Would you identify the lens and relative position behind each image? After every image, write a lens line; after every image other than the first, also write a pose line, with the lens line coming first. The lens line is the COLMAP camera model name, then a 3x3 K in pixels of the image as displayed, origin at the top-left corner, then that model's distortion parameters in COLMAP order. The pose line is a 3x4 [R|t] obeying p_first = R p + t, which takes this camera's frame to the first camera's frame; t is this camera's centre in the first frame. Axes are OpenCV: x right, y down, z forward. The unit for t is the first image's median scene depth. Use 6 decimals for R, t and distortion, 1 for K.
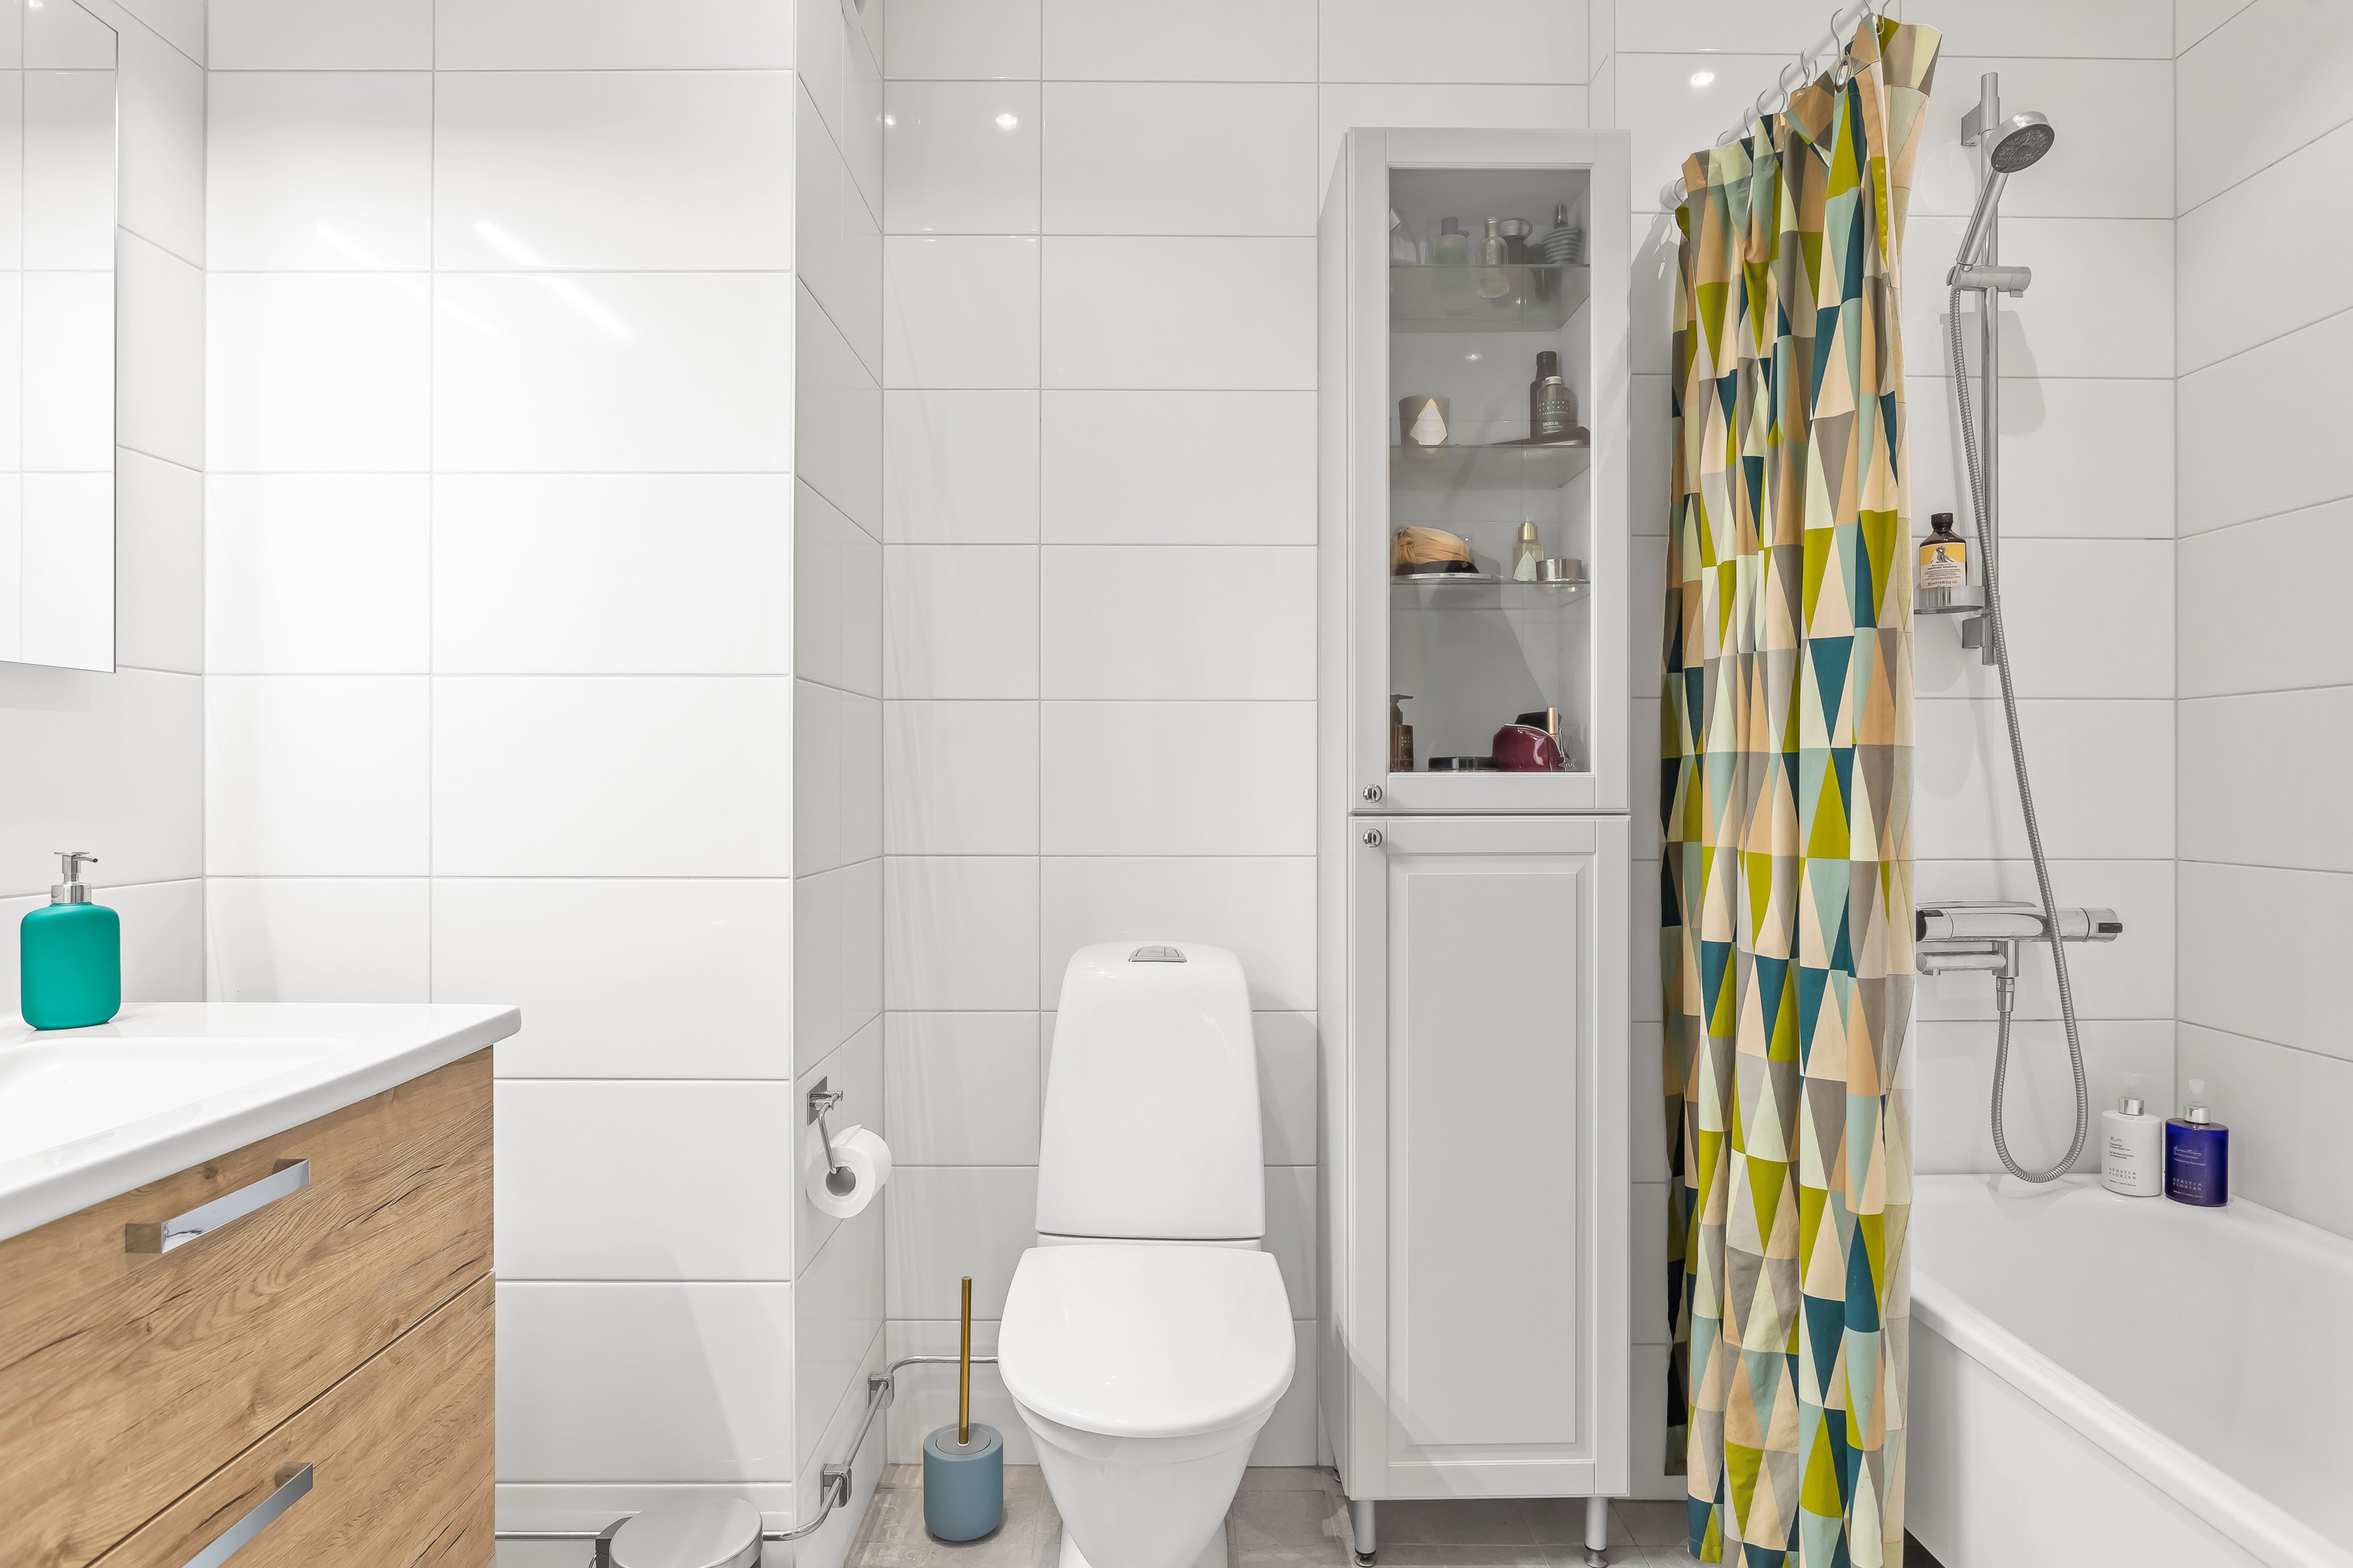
lens RADIAL K [[1384.8, 0, 1171.1], [0, 1384.8, 776.9], [0, 0, 1]] dist [-0.009726, 0.010649]
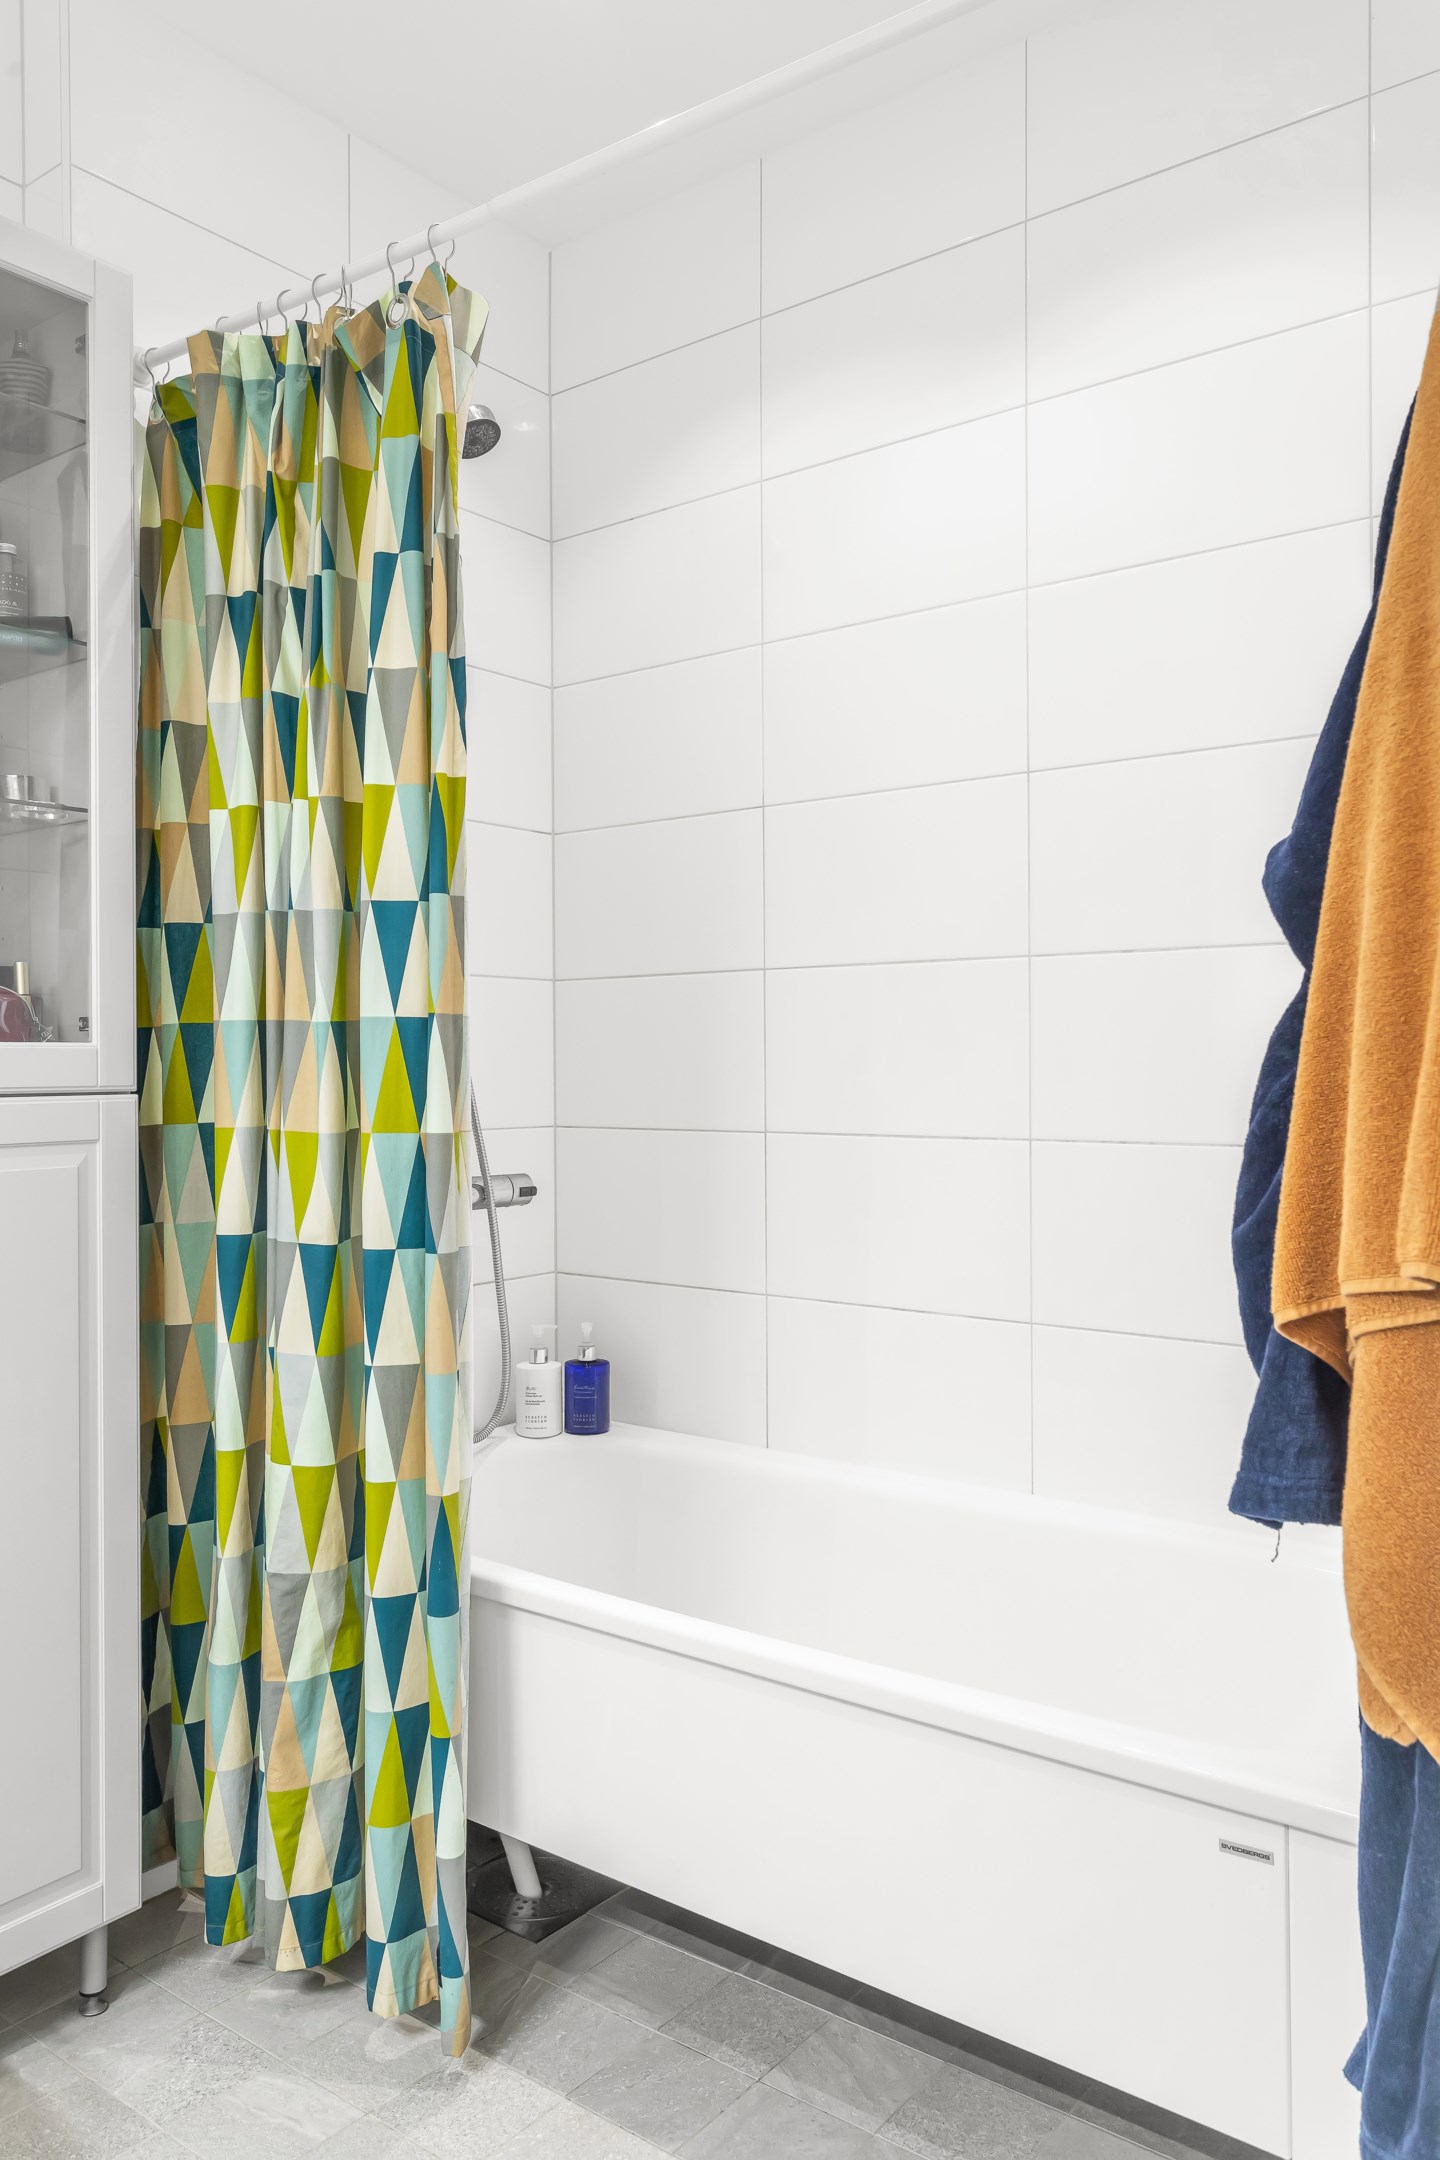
lens RADIAL K [[1613.4, 0, 722.0], [0, 1613.4, 1060.1], [0, 0, 1]] dist [0.006647, 0.002461]
pose [[0.613035, -0.001810, 0.790054, -0.243359], [0.002784, 0.999996, 0.000131, 0.008658], [-0.790051, 0.002119, 0.613037, 0.129273]]
